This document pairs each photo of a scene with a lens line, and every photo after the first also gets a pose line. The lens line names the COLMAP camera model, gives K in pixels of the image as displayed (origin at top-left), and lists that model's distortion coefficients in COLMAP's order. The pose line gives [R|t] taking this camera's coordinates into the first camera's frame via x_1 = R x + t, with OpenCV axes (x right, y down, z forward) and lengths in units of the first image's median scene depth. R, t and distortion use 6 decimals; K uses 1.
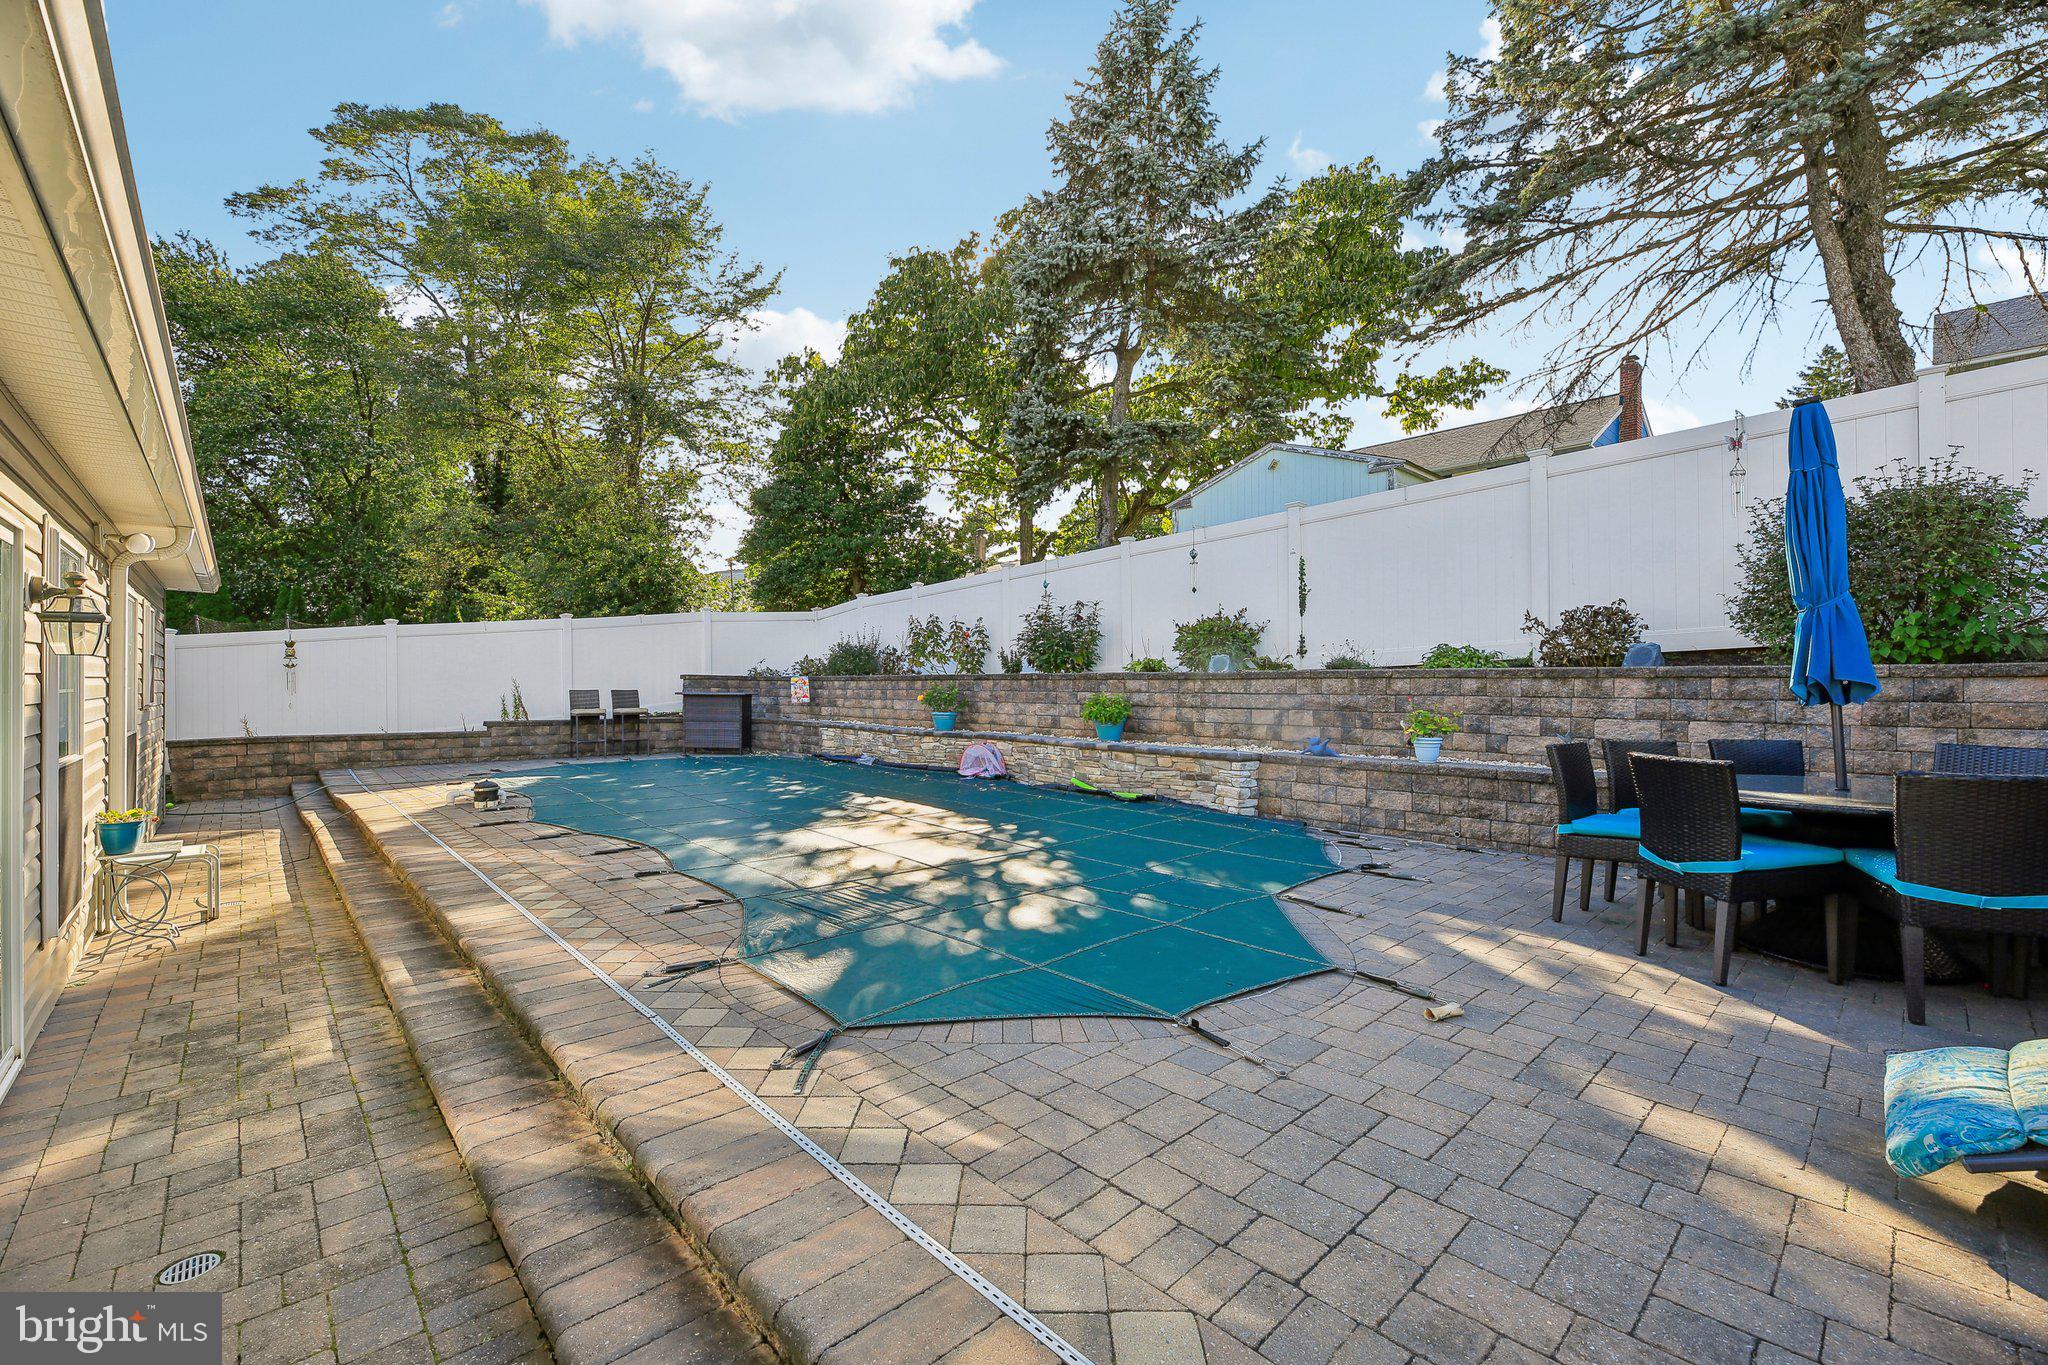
lens RADIAL K [[835.1, 0, 1016.7], [0, 835.1, 689.6], [0, 0, 1]] dist [-0.000308, -0.000005]
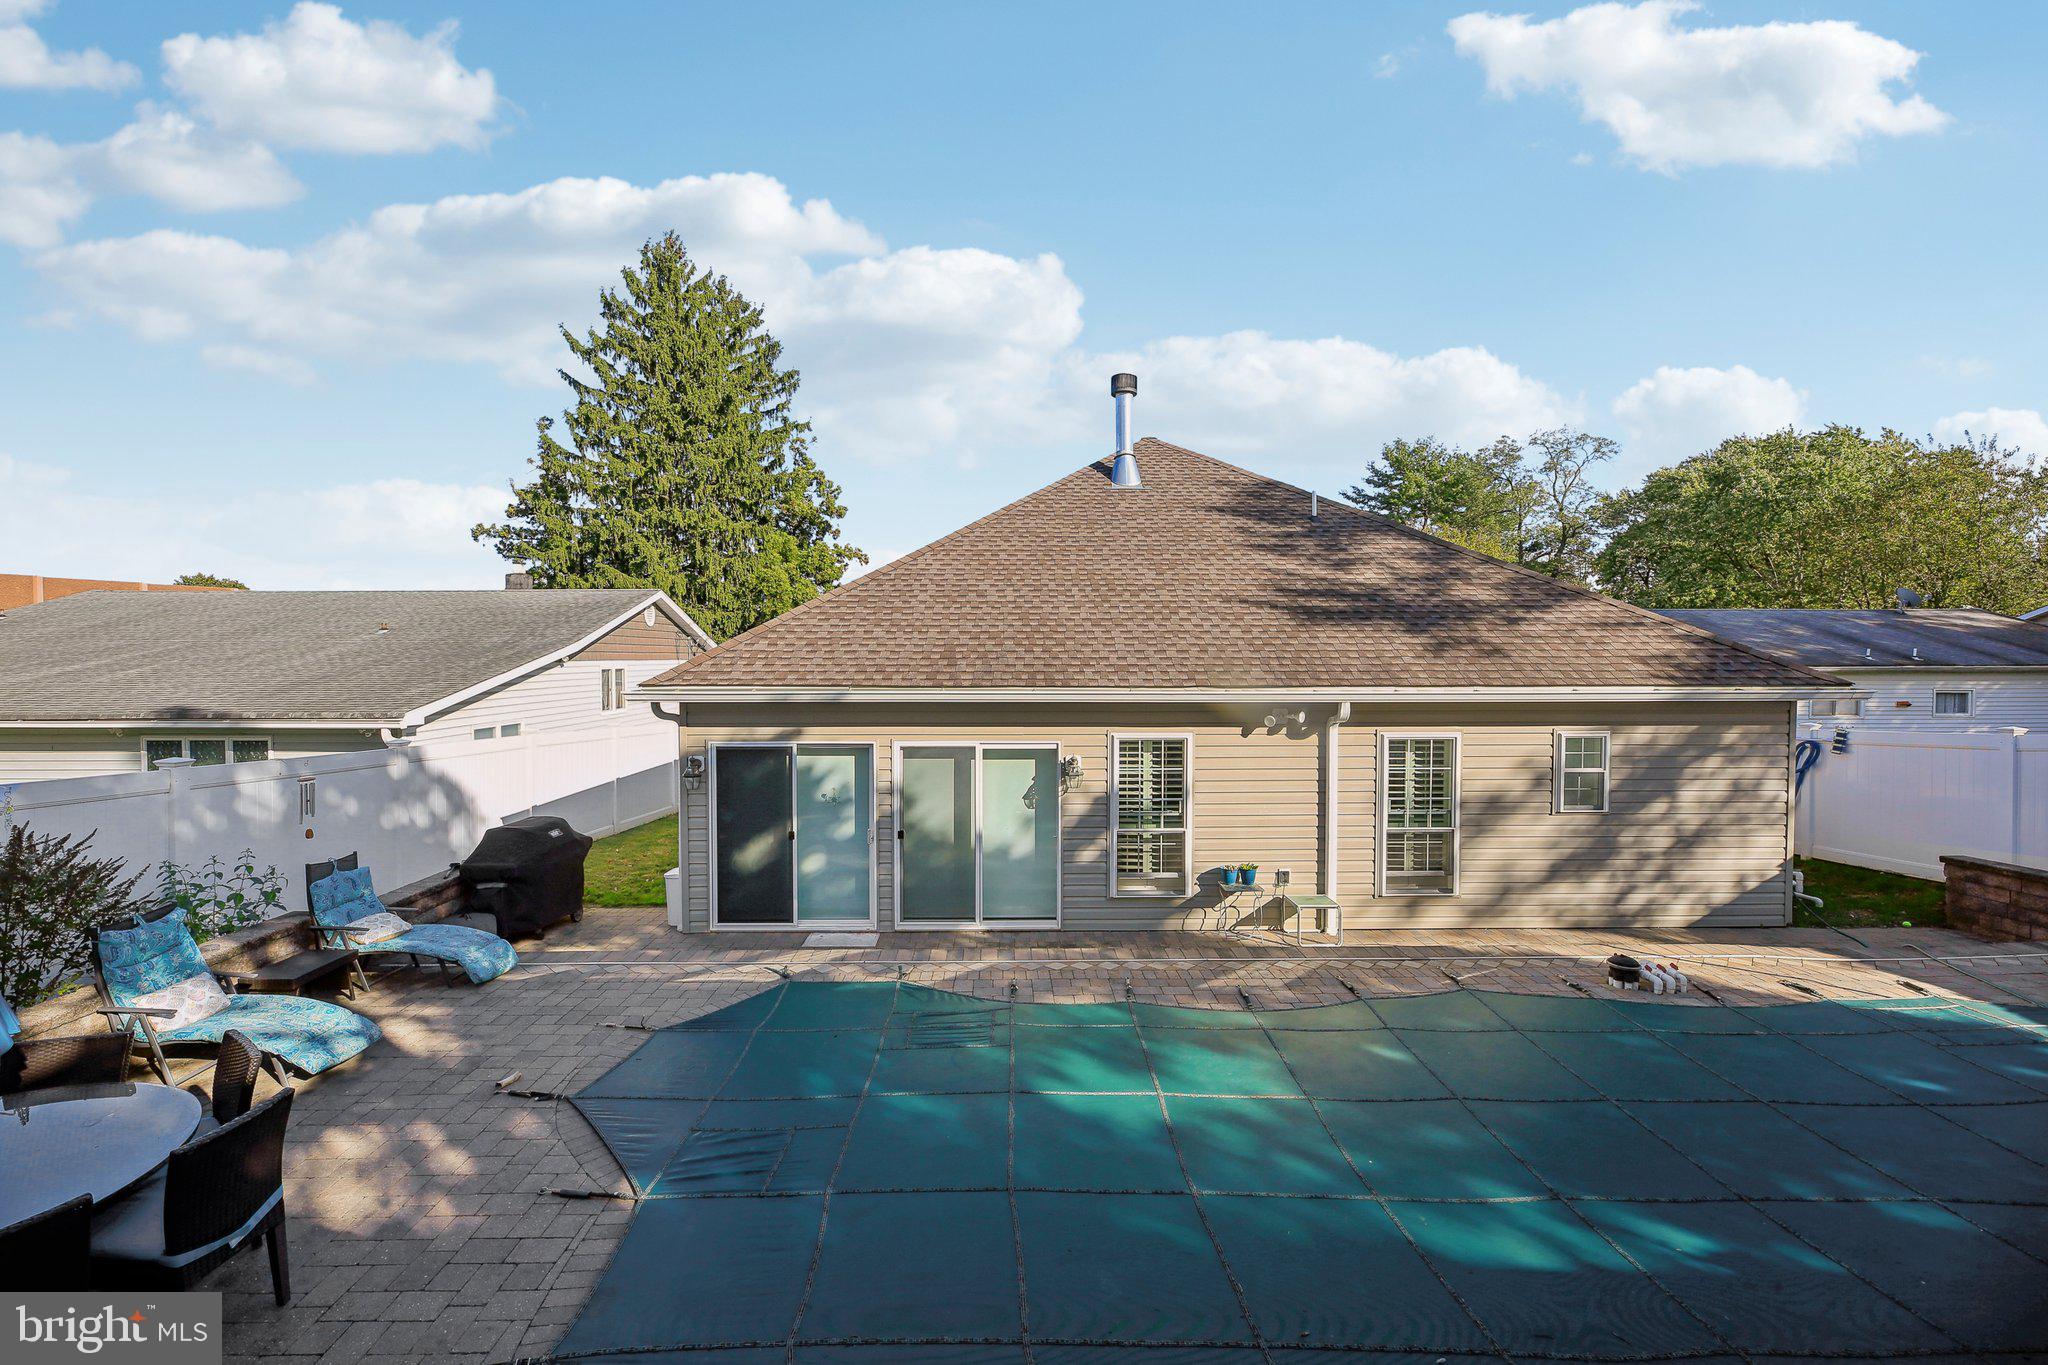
lens RADIAL K [[853.3, 0, 1024.0], [0, 853.3, 682.5], [0, 0, 1]] dist [-0.002147, -0.000098]
pose [[-0.671505, 0.025656, -0.740556, 0.359513], [-0.004010, 0.999260, 0.038256, -0.174945], [0.740990, 0.028659, -0.670905, 0.990580]]
